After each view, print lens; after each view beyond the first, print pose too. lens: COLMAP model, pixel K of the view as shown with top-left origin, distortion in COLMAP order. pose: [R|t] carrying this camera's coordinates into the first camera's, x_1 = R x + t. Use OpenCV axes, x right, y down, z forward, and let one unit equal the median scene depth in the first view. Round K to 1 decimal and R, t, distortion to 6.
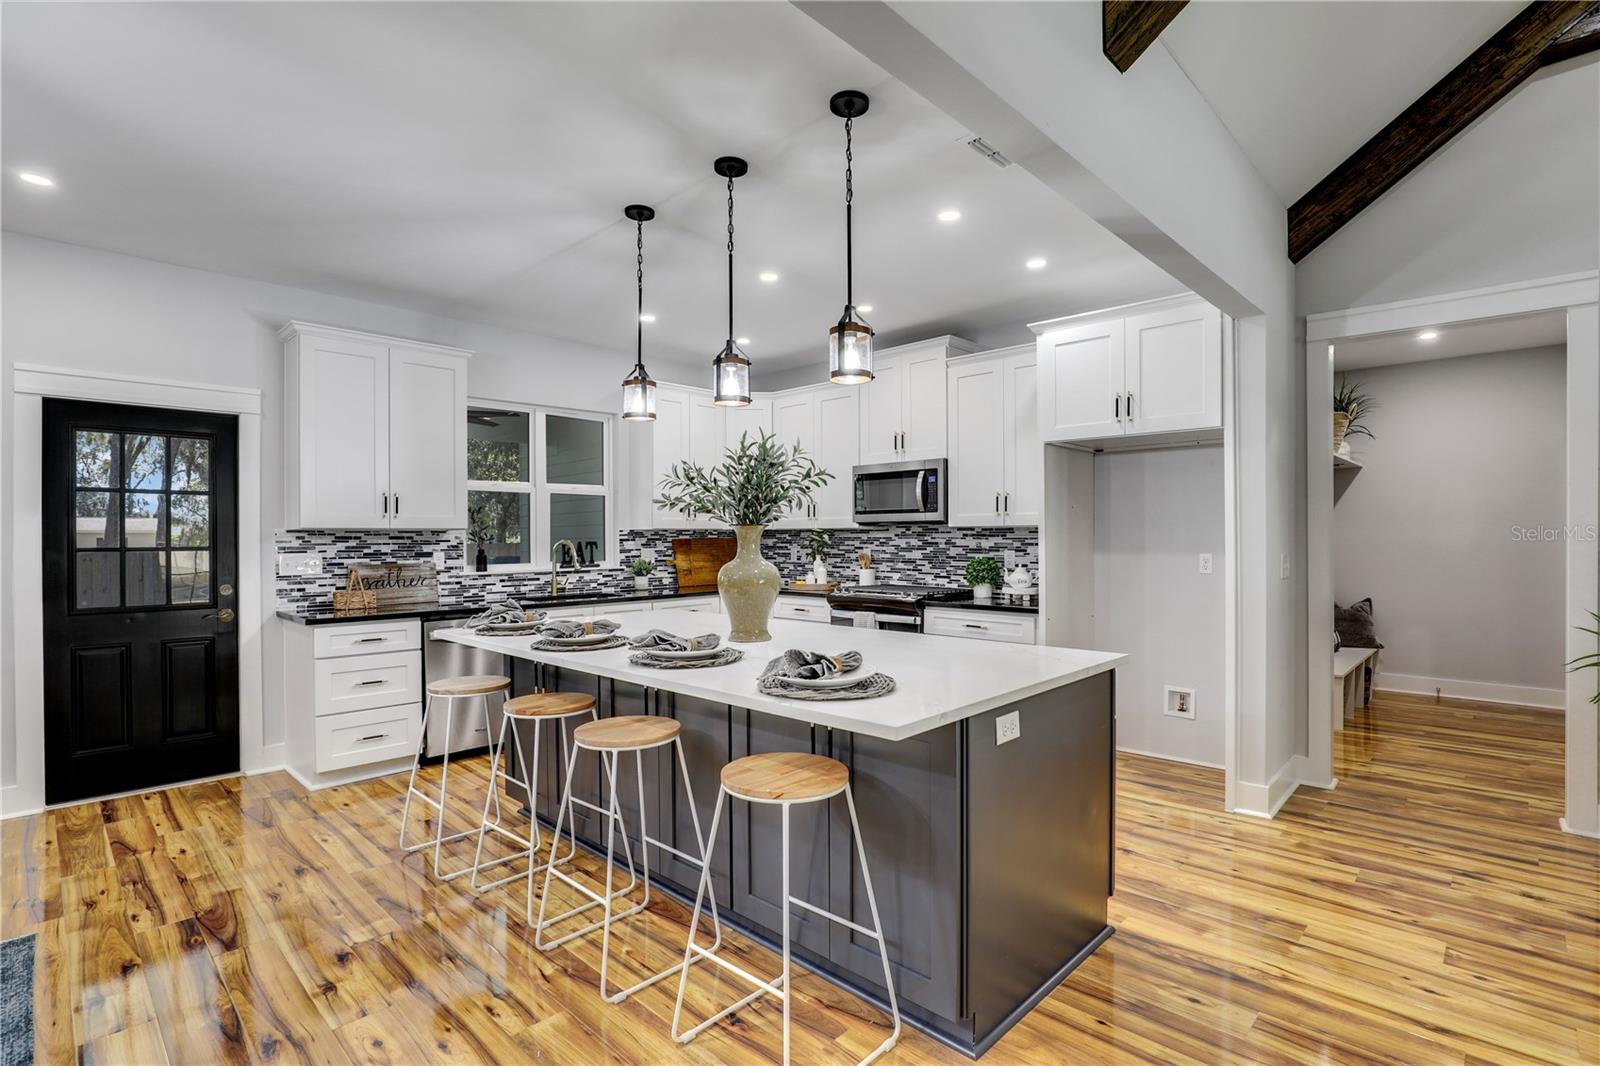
lens RADIAL K [[757.6, 0, 812.4], [0, 757.6, 539.7], [0, 0, 1]] dist [-0.022258, 0.000993]
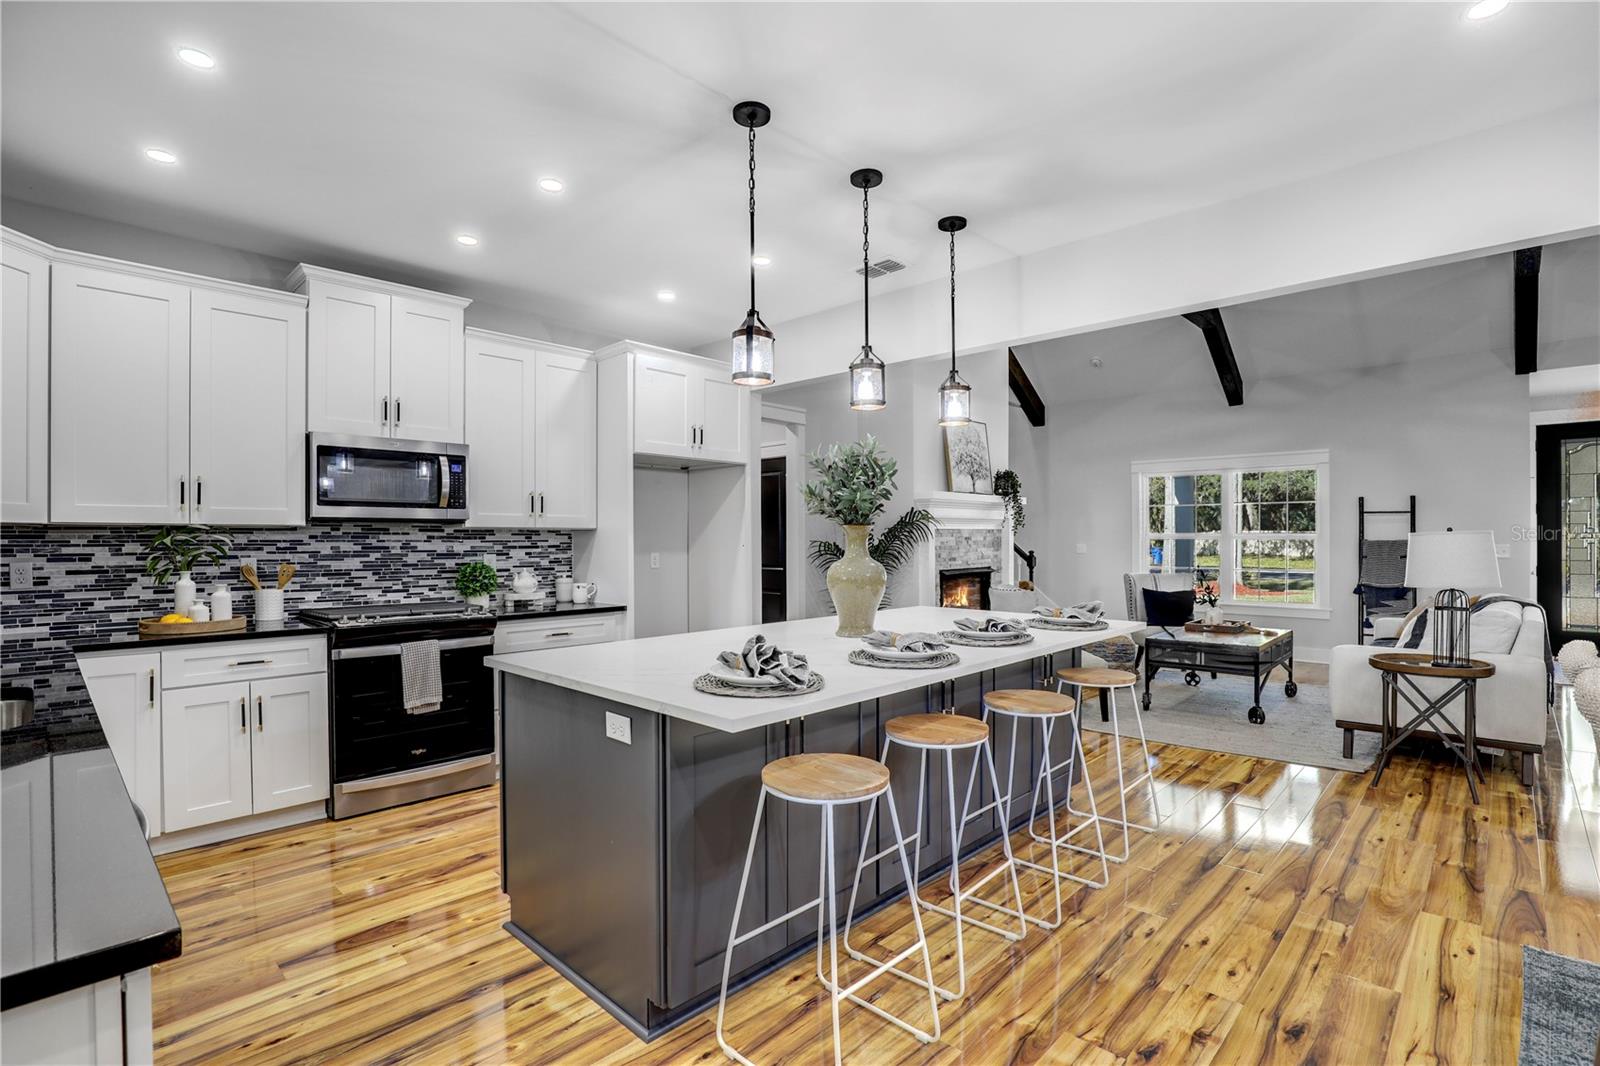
lens RADIAL K [[757.6, 0, 812.4], [0, 757.6, 539.7], [0, 0, 1]] dist [-0.022258, 0.000993]
pose [[-0.003816, 0.003546, 0.999986, -0.820730], [0.006565, 0.999972, -0.003520, 0.002839], [-0.999971, 0.006552, -0.003839, 0.778025]]
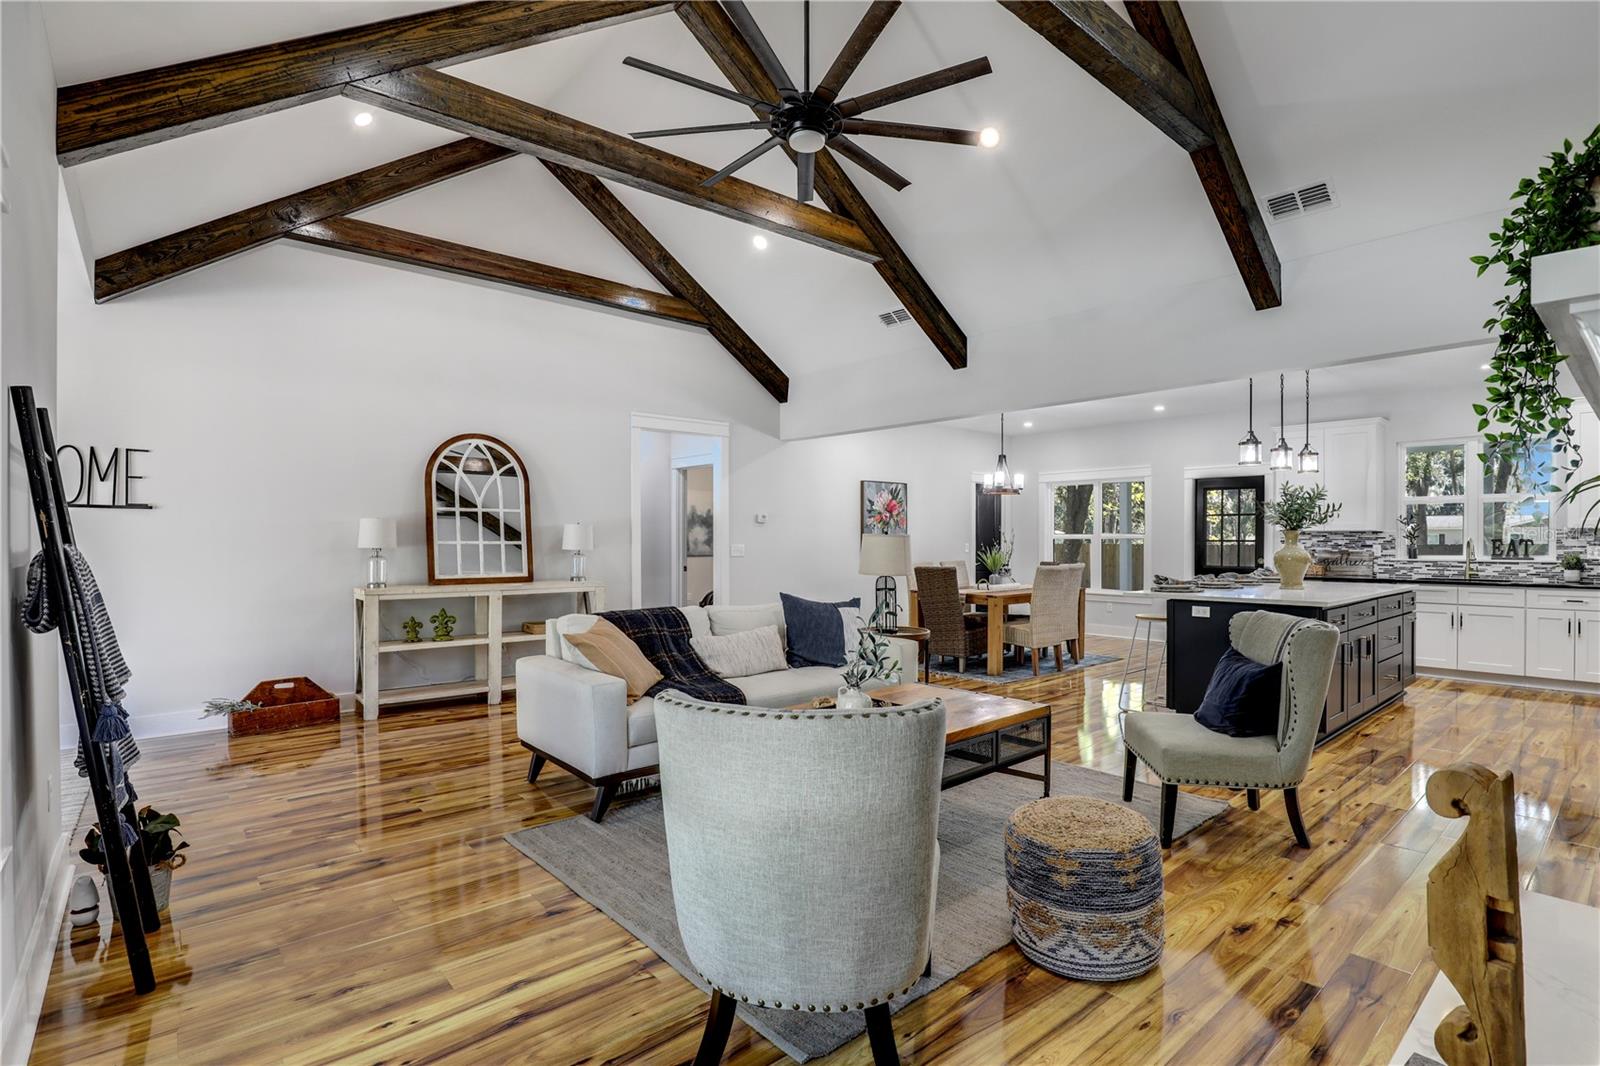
lens RADIAL K [[782.0, 0, 800.0], [0, 782.0, 533.0], [0, 0, 1]] dist [-0.020489, -0.000246]
pose [[-0.106784, -0.002265, -0.994280, 1.484608], [-0.000786, 0.999997, -0.002194, -0.004517], [0.994282, 0.000547, -0.106786, -0.029155]]
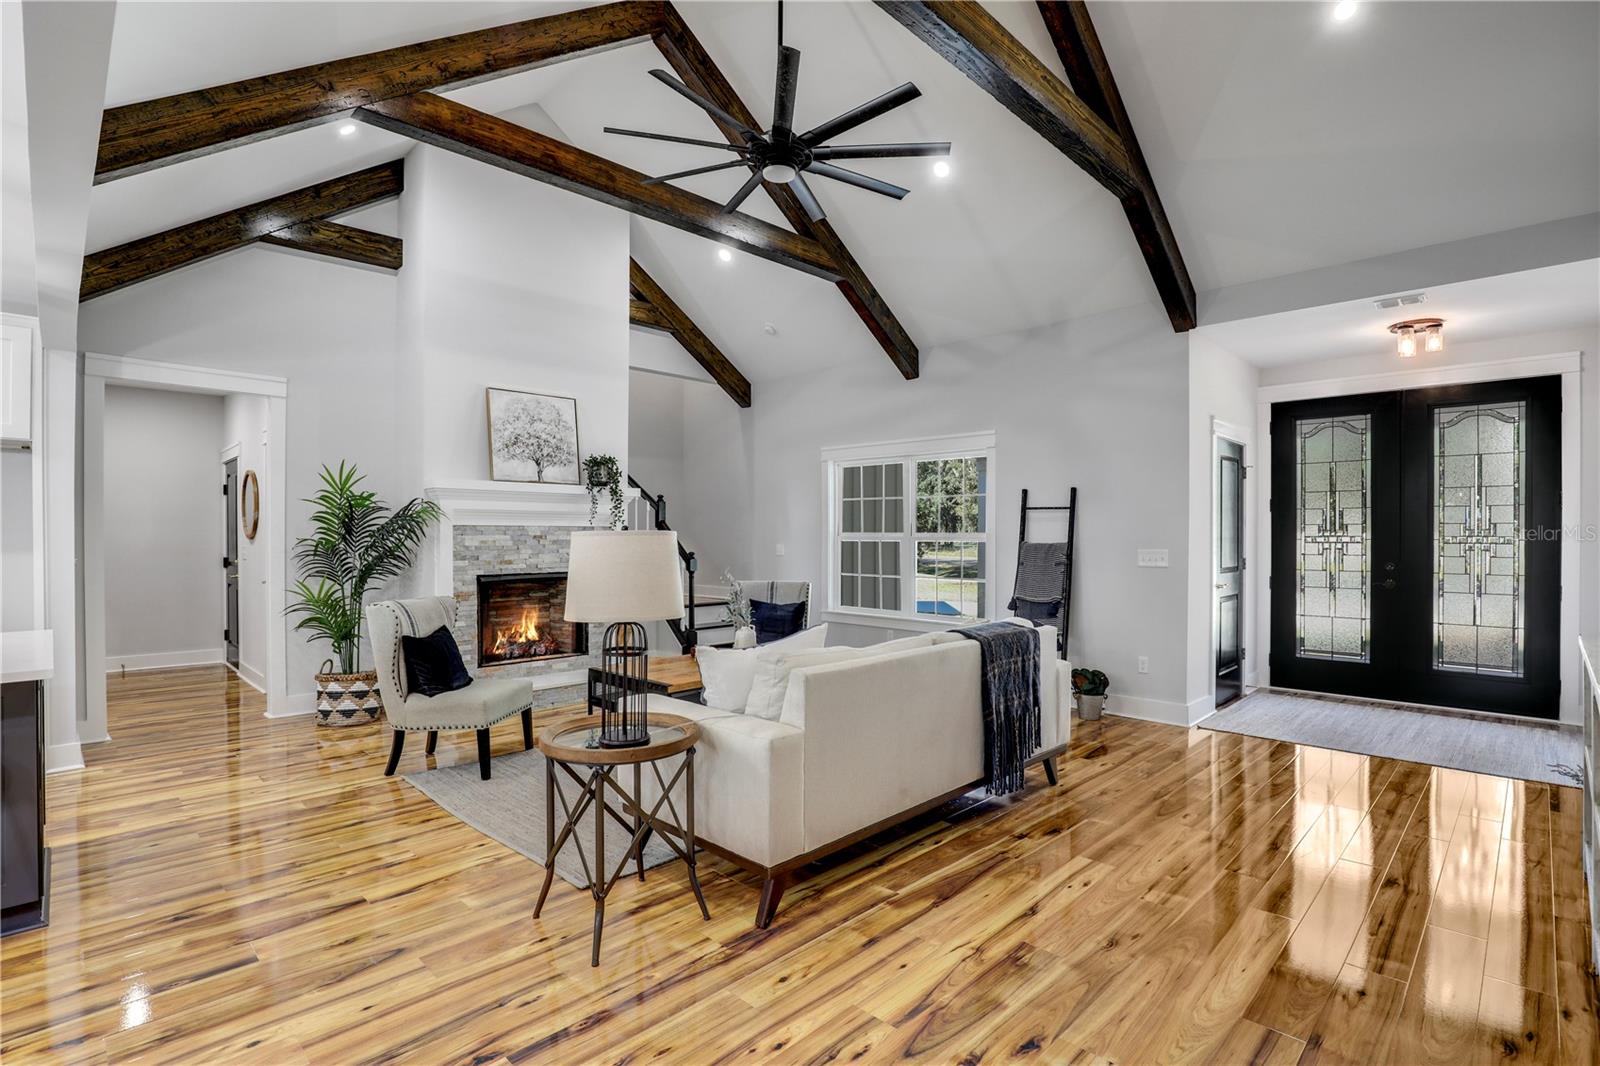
lens RADIAL K [[761.0, 0, 821.2], [0, 761.0, 539.8], [0, 0, 1]] dist [-0.019378, 0.000142]
pose [[0.013440, -0.000018, 0.999910, -0.503361], [-0.000727, 1.000000, 0.000028, 0.000817], [-0.999909, -0.000727, 0.013440, -0.187655]]
